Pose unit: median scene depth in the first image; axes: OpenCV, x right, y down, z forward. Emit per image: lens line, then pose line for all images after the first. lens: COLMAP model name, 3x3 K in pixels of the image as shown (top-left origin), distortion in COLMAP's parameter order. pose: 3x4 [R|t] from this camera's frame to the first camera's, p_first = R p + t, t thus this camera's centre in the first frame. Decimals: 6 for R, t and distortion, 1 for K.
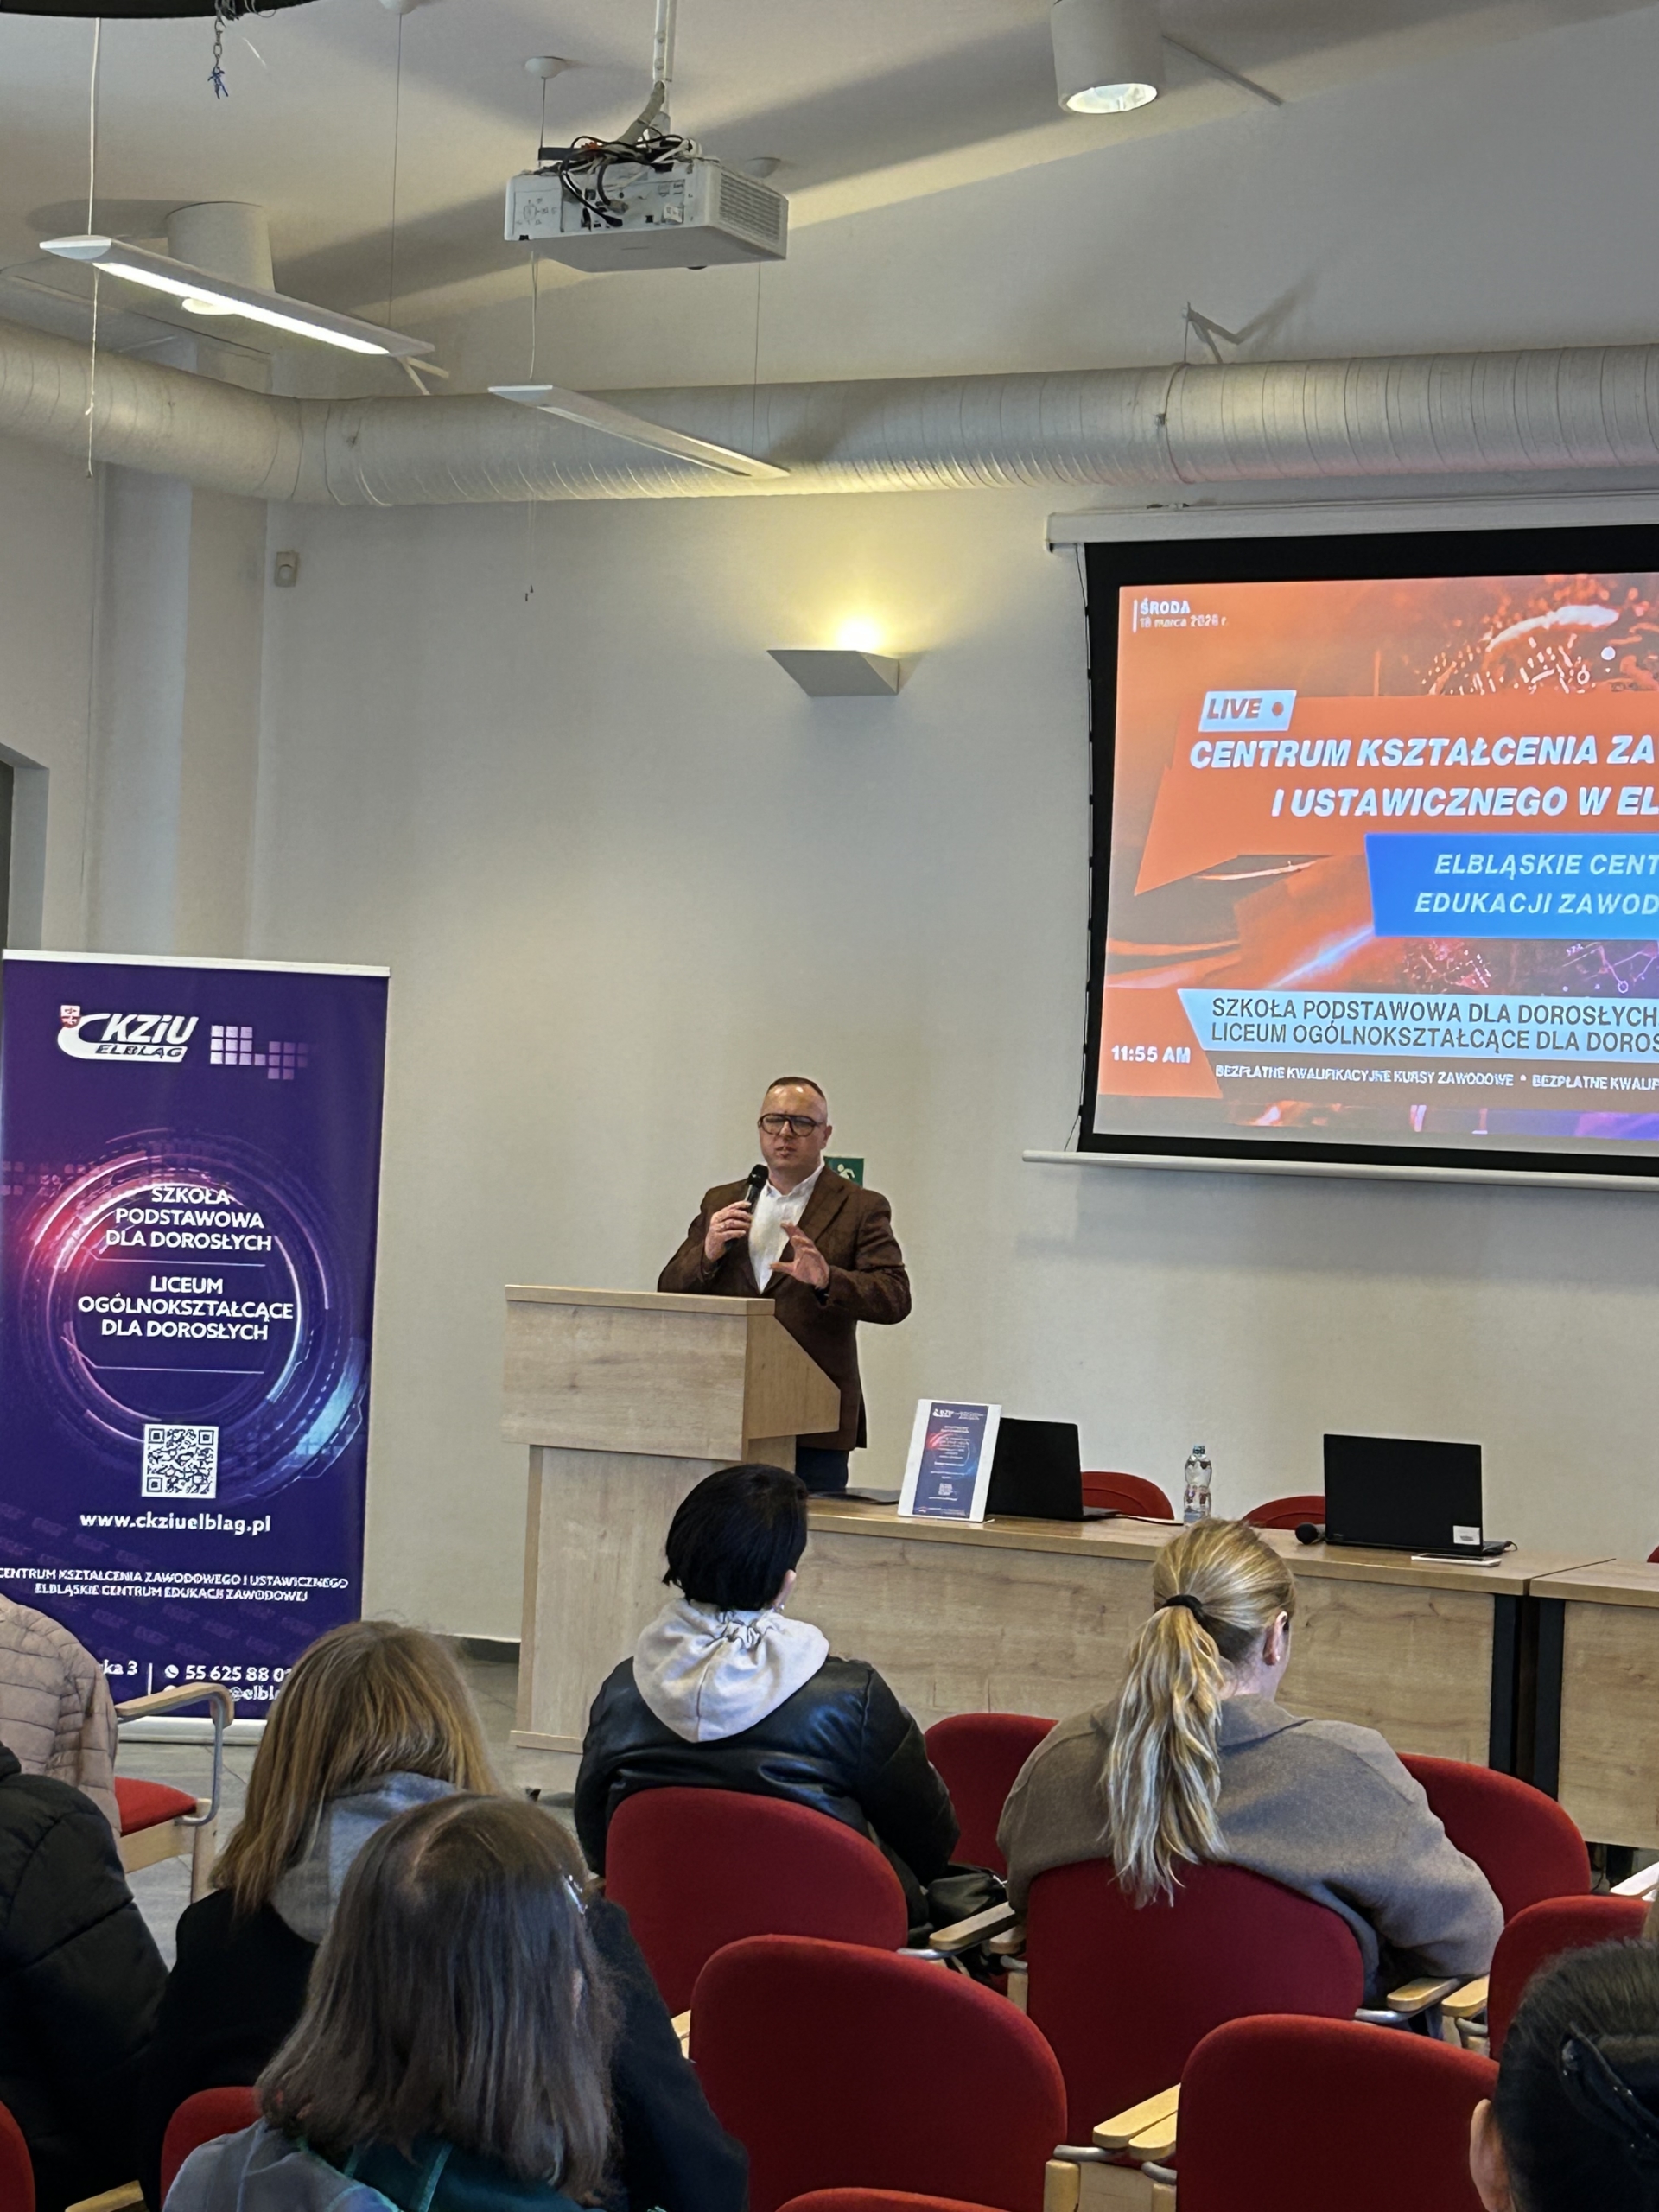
lens RADIAL K [[4455.2, 0, 822.7], [0, 4455.2, 1118.9], [0, 0, 1]] dist [0.096035, 0.000000]
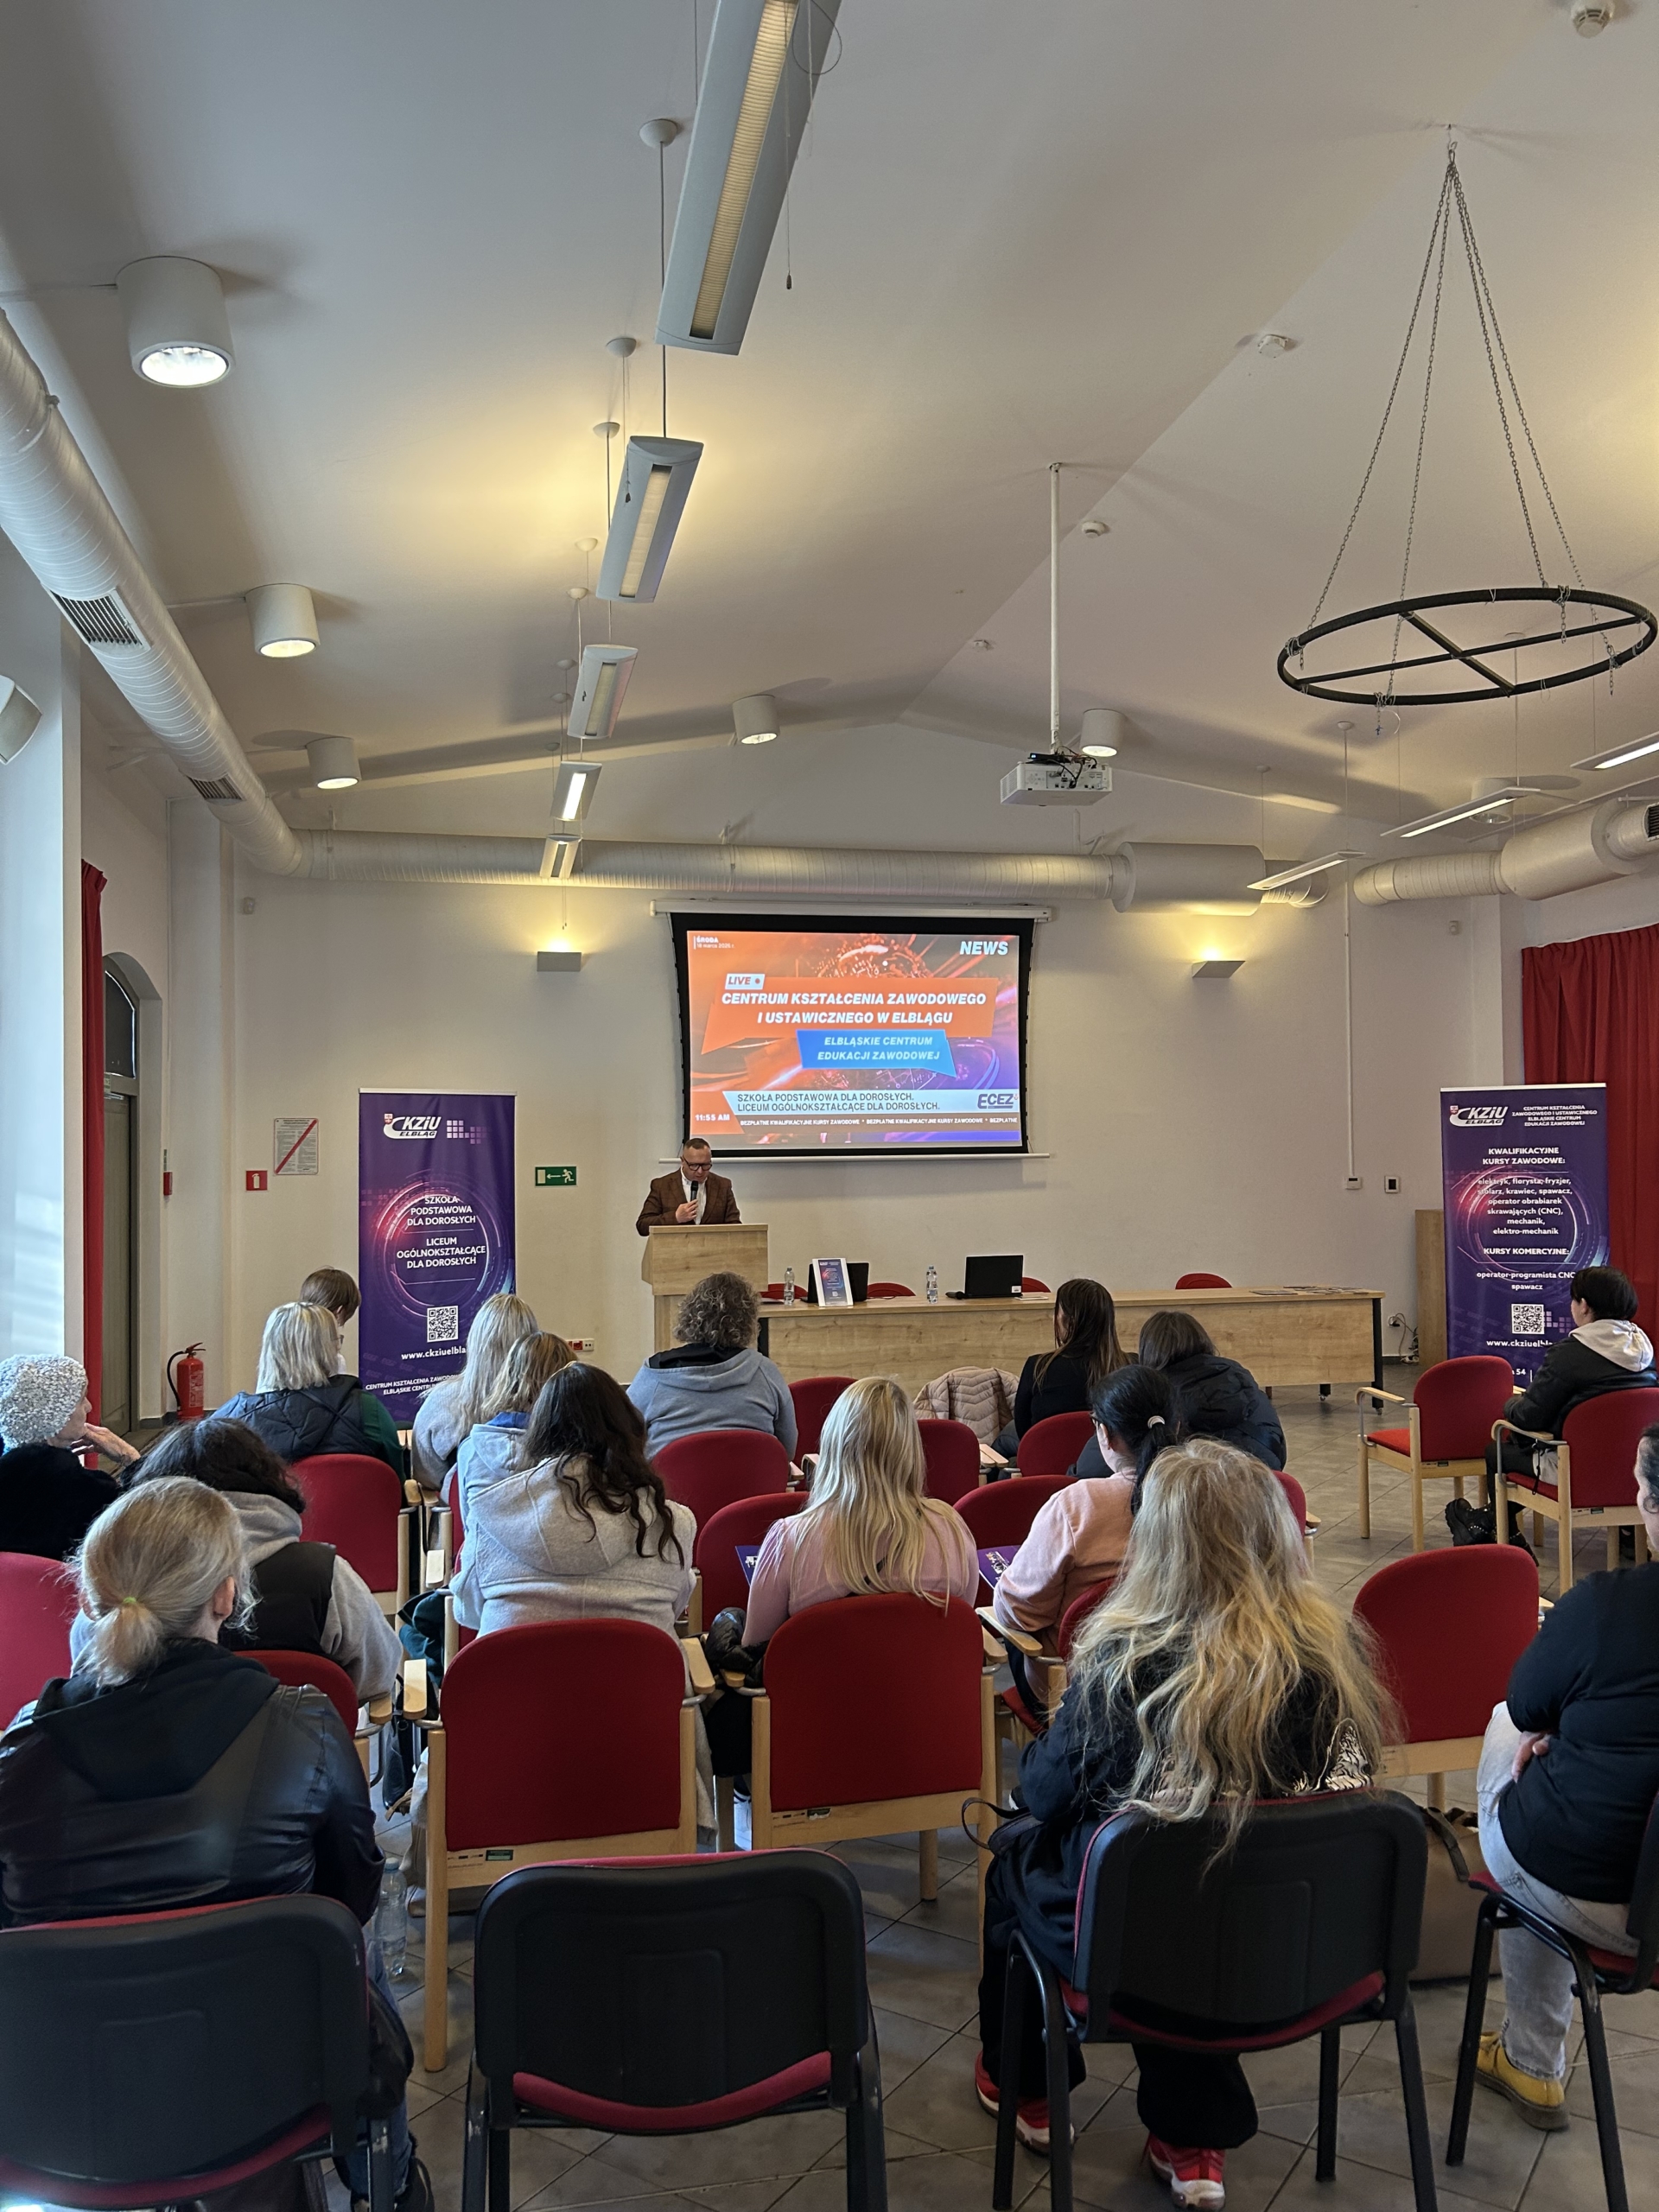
lens RADIAL K [[1651.2, 0, 839.8], [0, 1651.2, 1115.2], [0, 0, 1]] dist [0.054395, -0.010756]
pose [[0.761156, -0.037287, 0.647496, -0.510506], [0.043157, 0.999045, 0.006799, -0.020735], [-0.647131, 0.022769, 0.762039, 0.266065]]
